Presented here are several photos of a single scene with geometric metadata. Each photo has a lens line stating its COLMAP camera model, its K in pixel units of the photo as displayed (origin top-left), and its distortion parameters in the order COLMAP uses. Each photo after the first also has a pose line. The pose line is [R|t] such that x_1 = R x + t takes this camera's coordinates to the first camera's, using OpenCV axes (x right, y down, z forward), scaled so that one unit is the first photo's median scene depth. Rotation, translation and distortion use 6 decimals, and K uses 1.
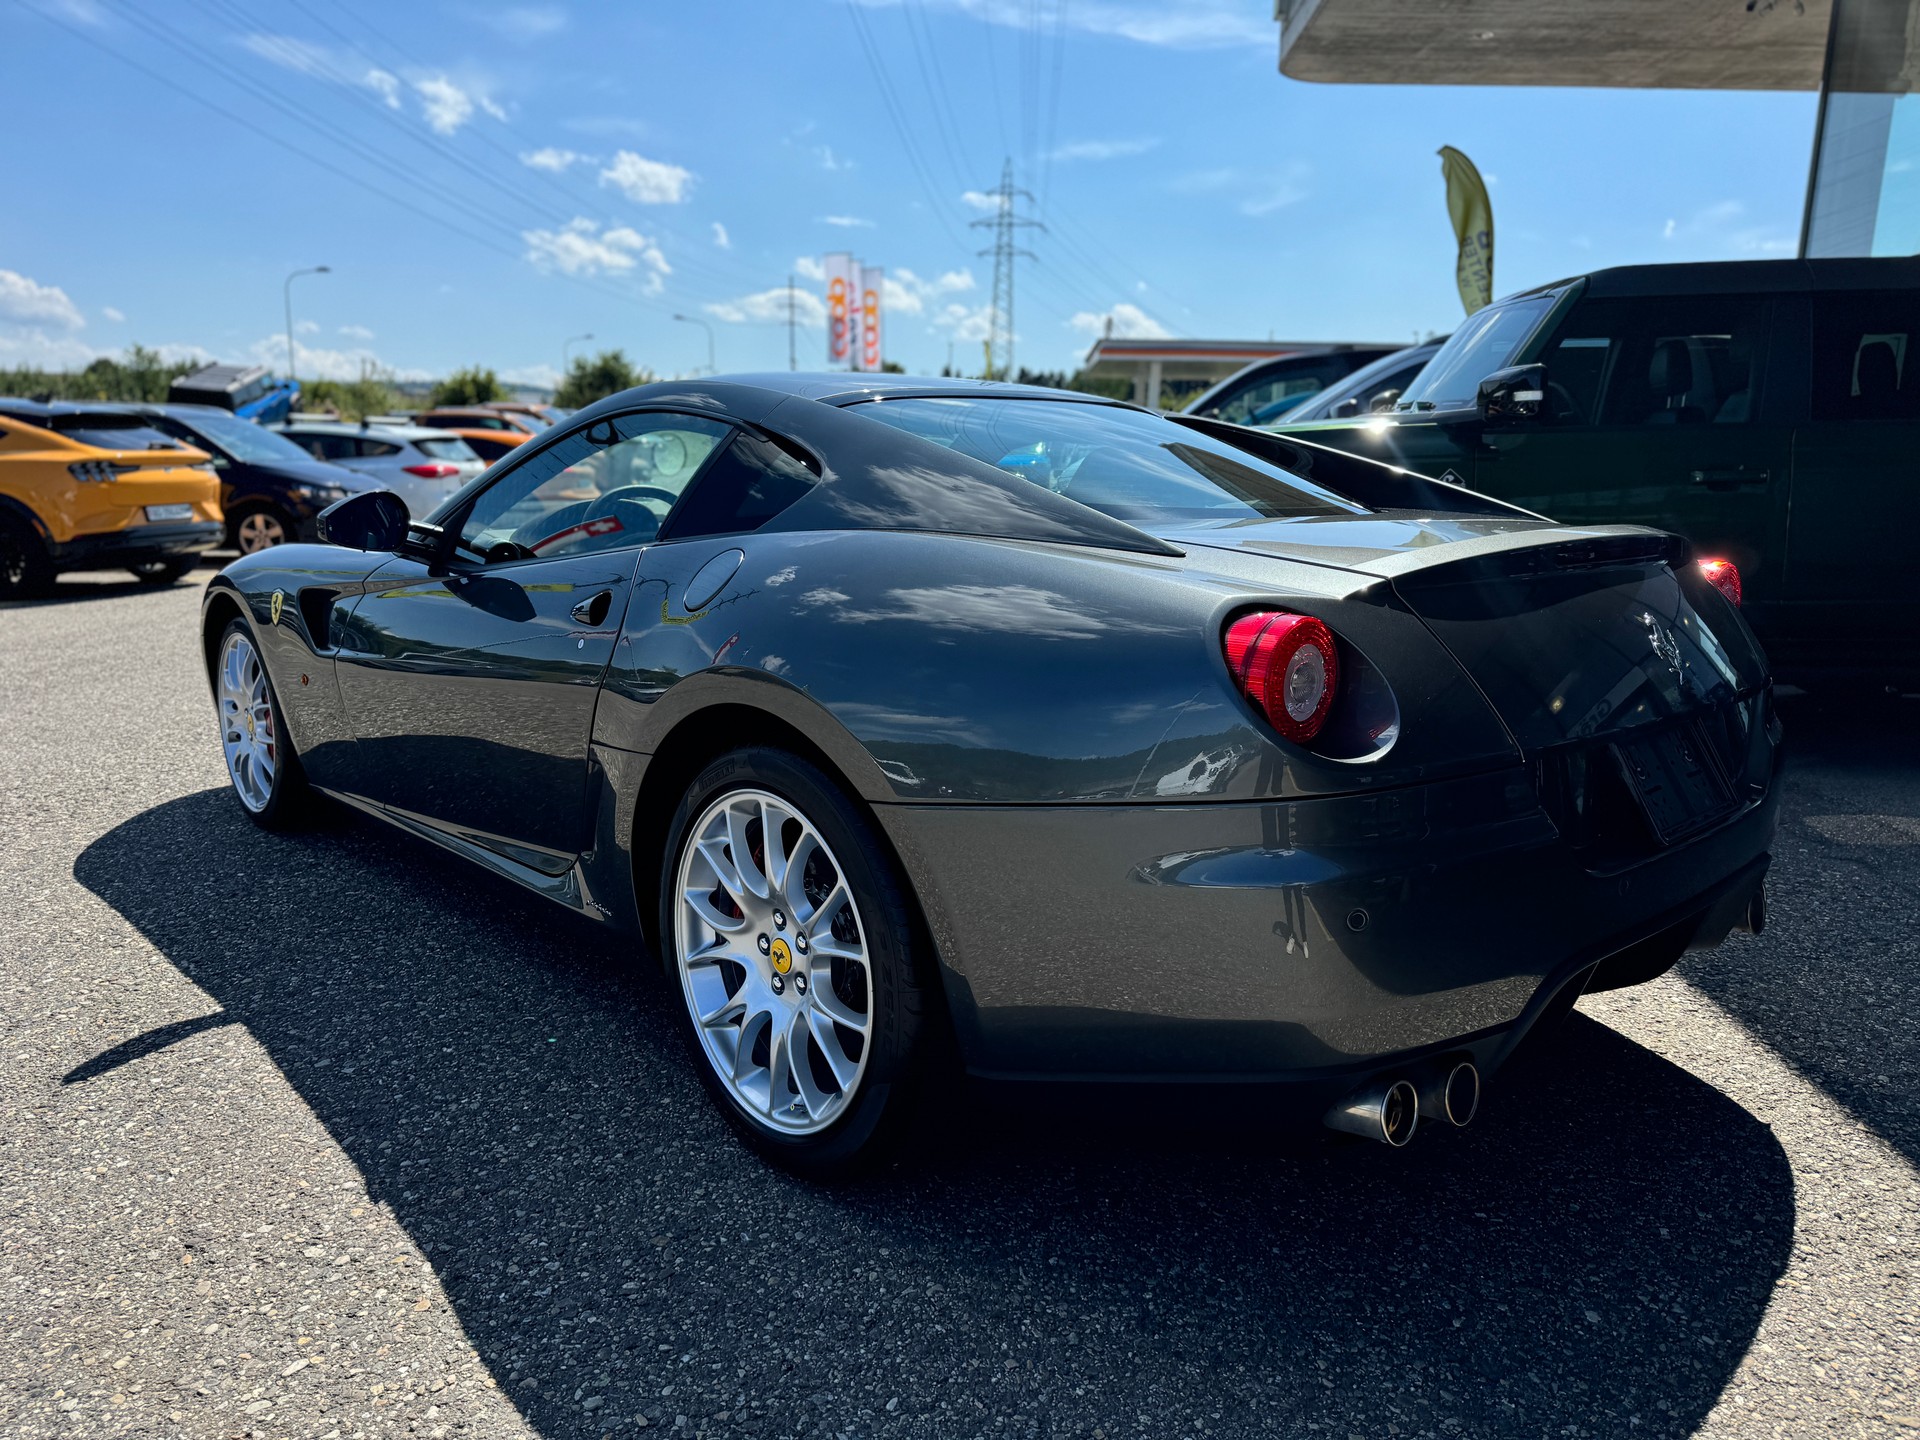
lens RADIAL K [[1275.9, 0, 932.4], [0, 1275.9, 644.2], [0, 0, 1]] dist [0.006812, -0.004880]
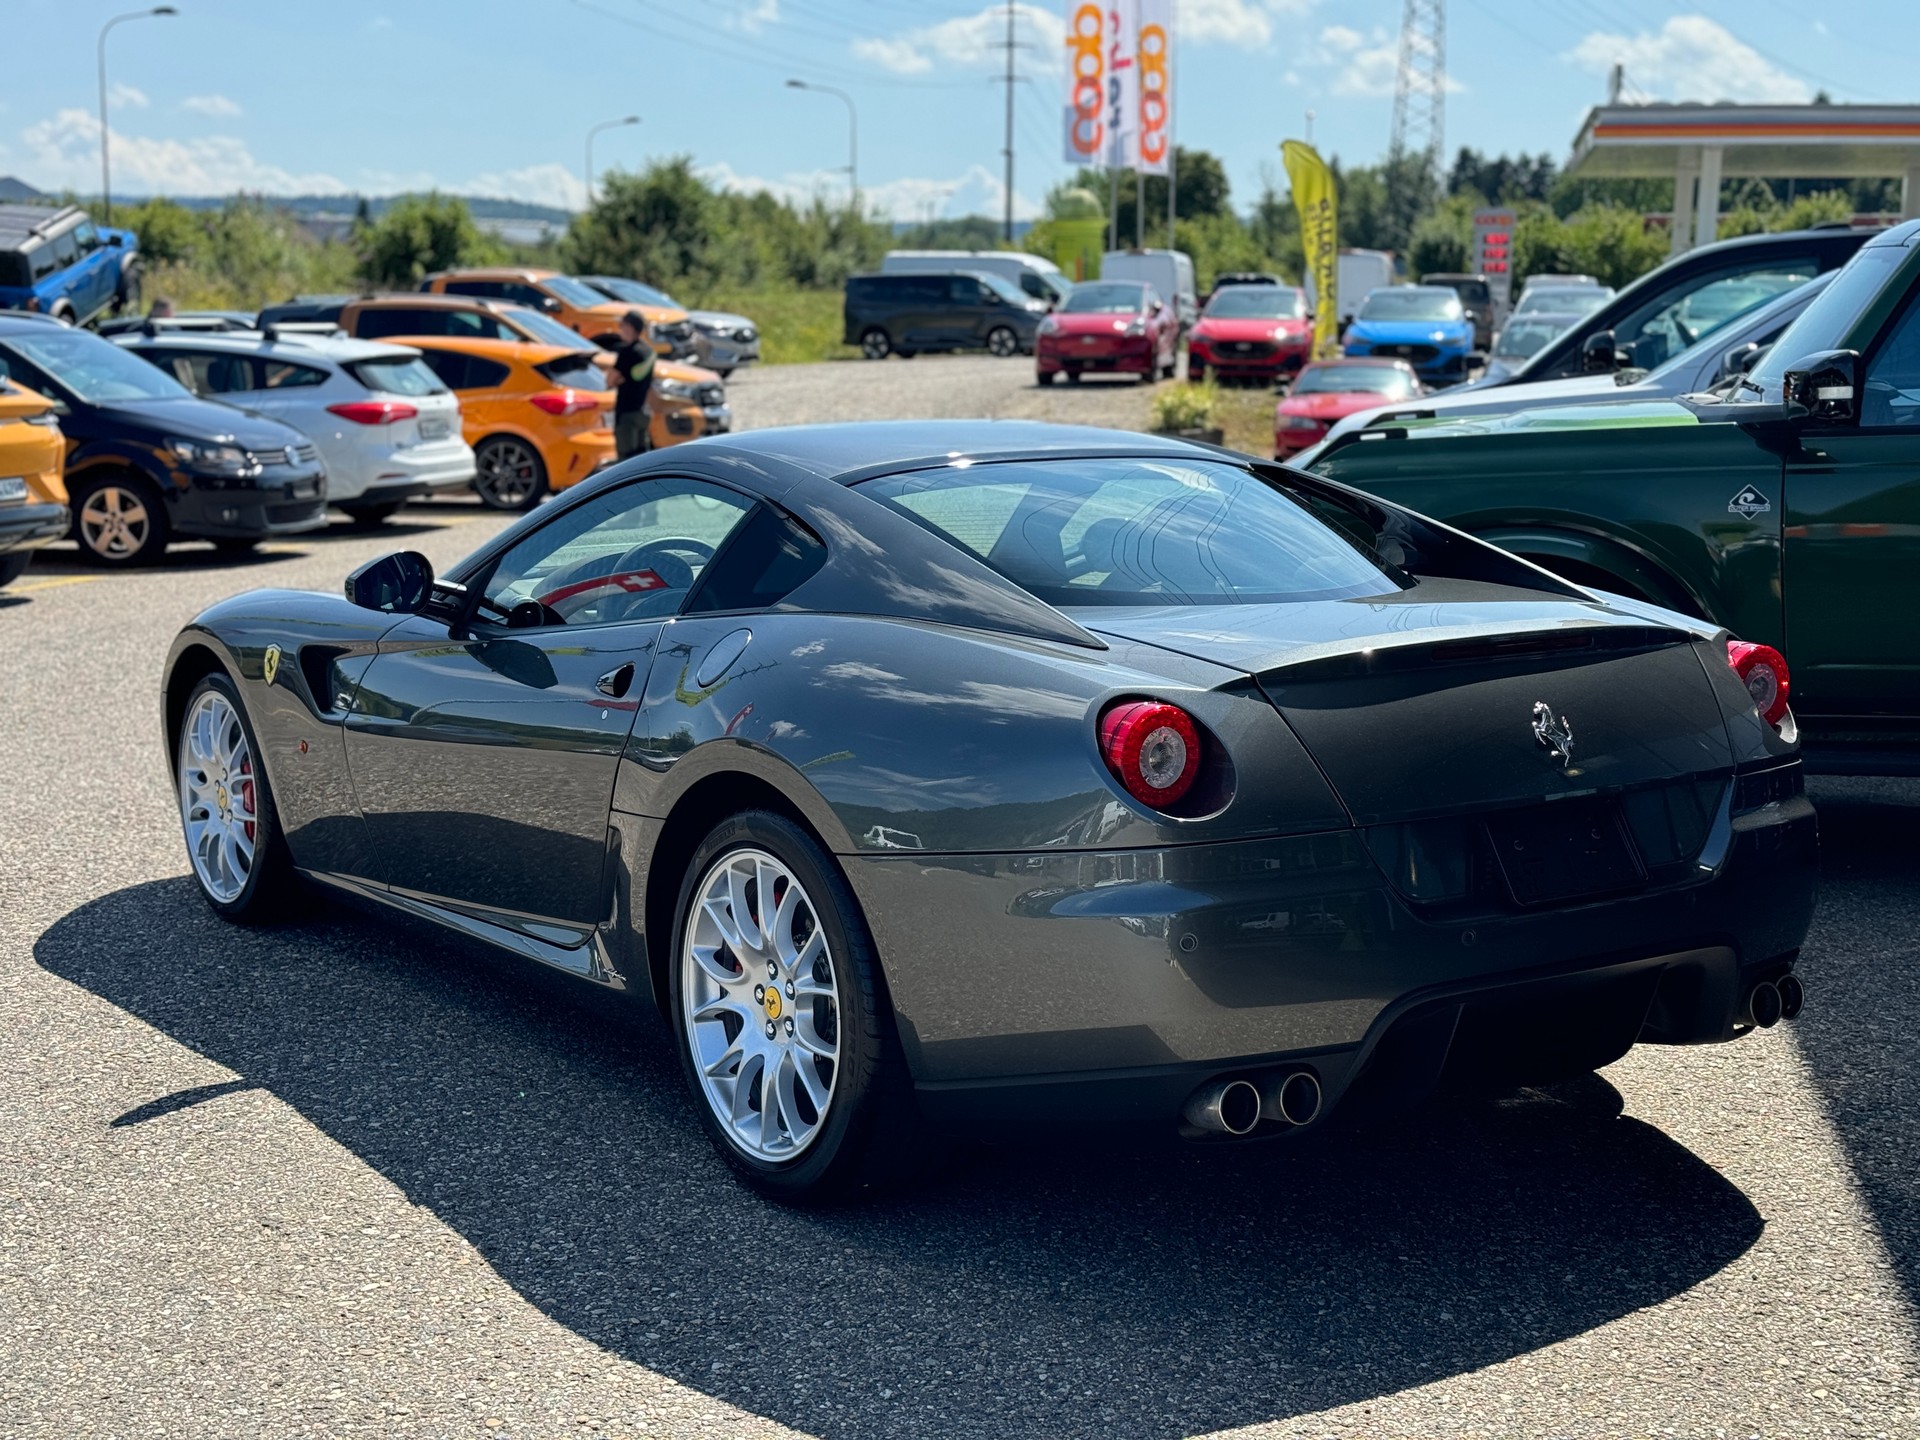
lens RADIAL K [[2651.4, 0, 960.0], [0, 2651.4, 720.0], [0, 0, 1]] dist [0.198682, -0.405230]
pose [[0.990198, 0.012957, -0.139066, 0.337451], [-0.011573, 0.999875, 0.010757, -0.024316], [0.139188, -0.009042, 0.990225, -1.179889]]
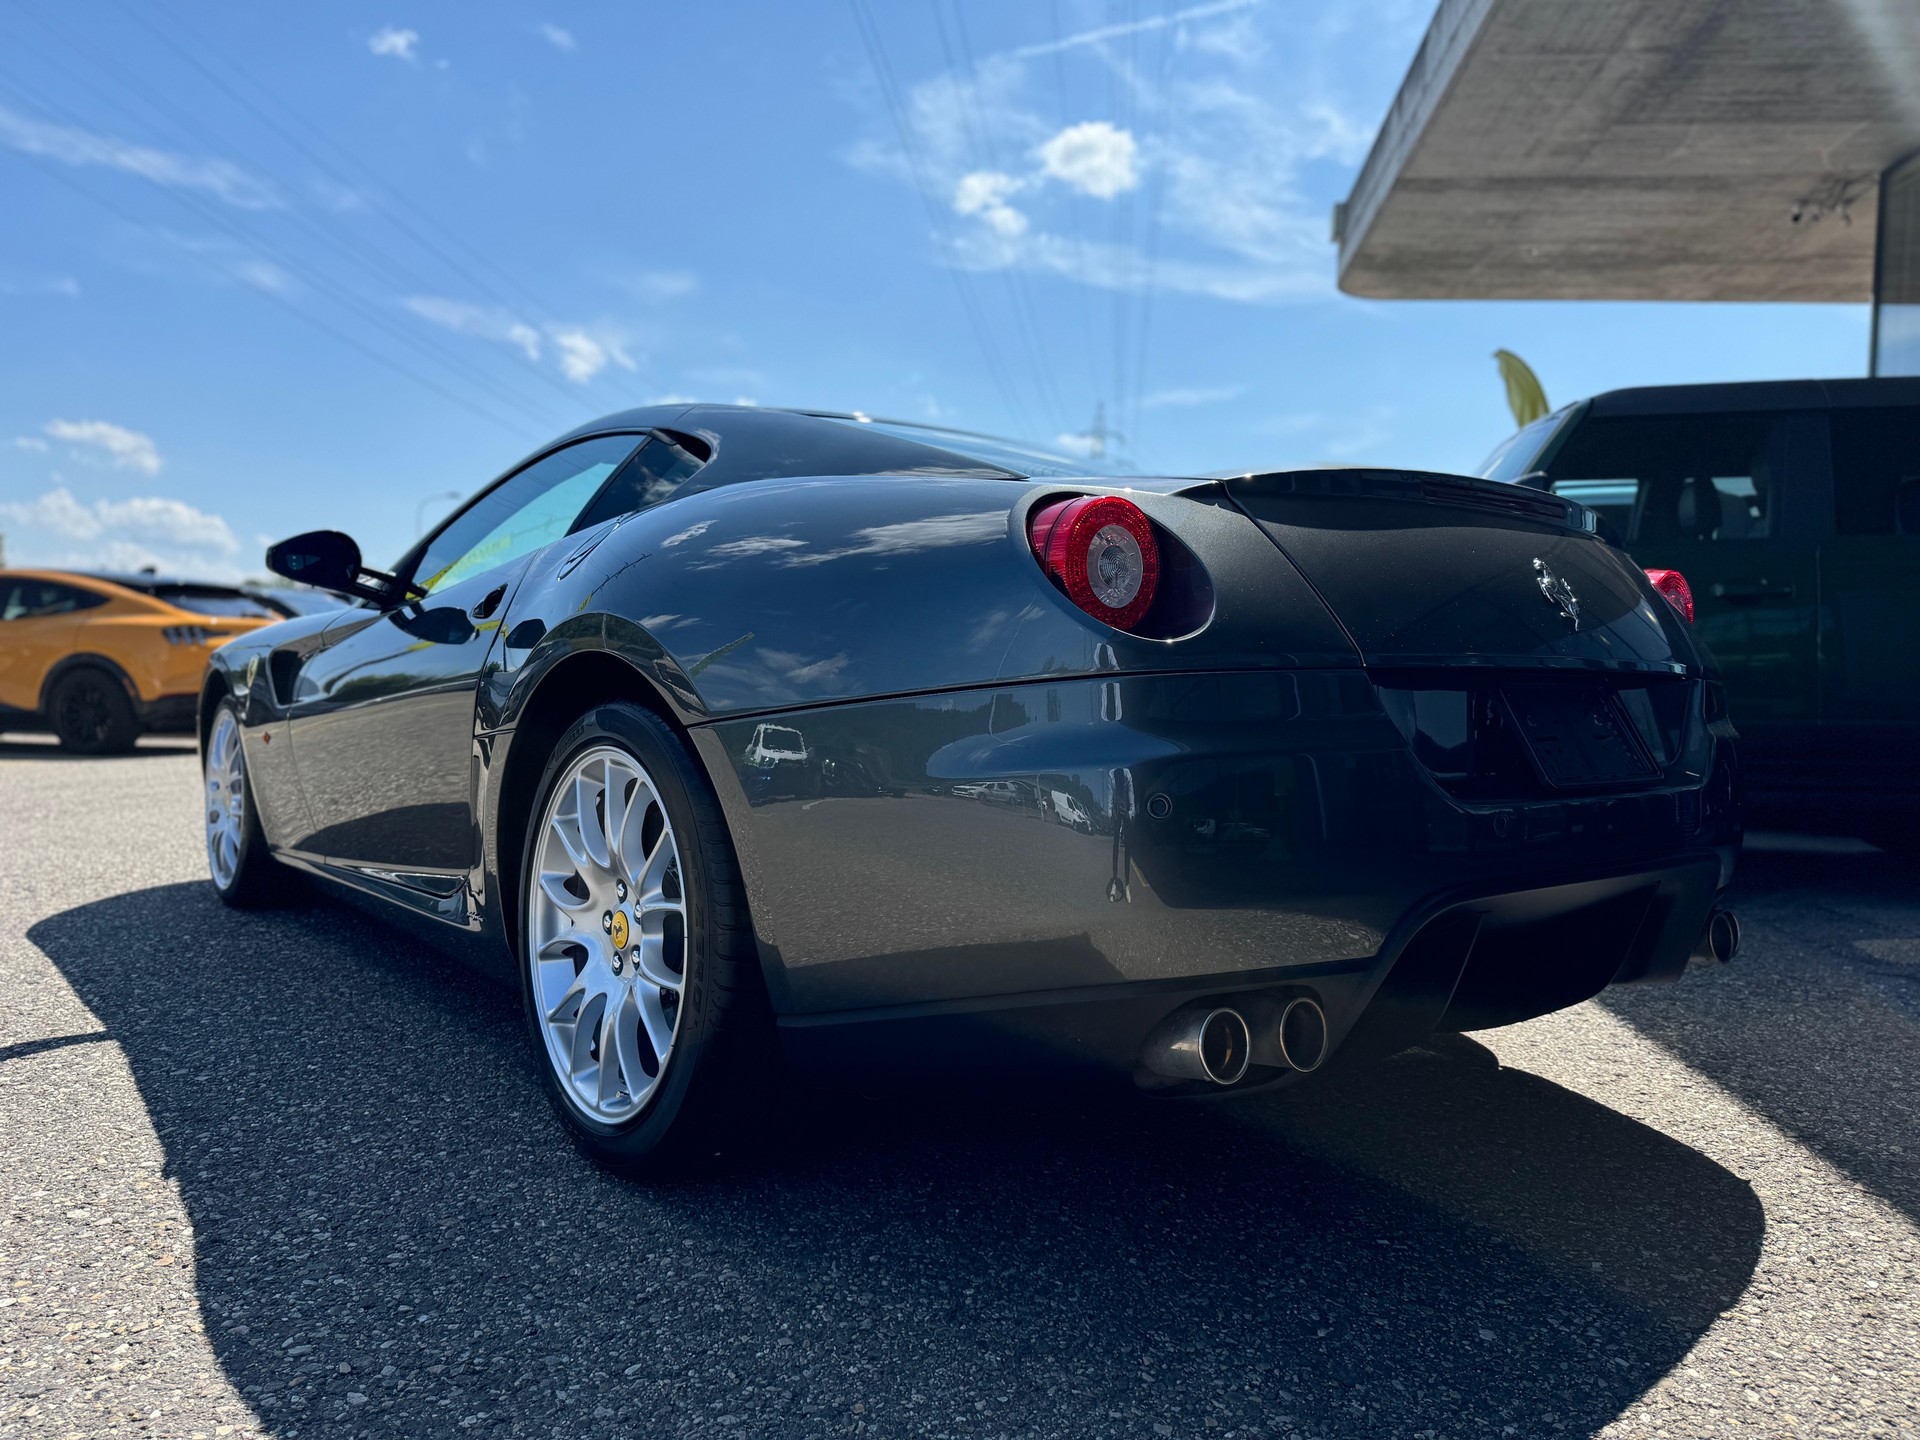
lens RADIAL K [[1262.8, 0, 958.2], [0, 1262.8, 690.2], [0, 0, 1]] dist [-0.001191, -0.000748]
pose [[0.997848, 0.011568, -0.064536, 0.176048], [-0.021108, 0.988586, -0.149172, 0.192720], [0.062074, 0.150213, 0.986703, 0.072414]]
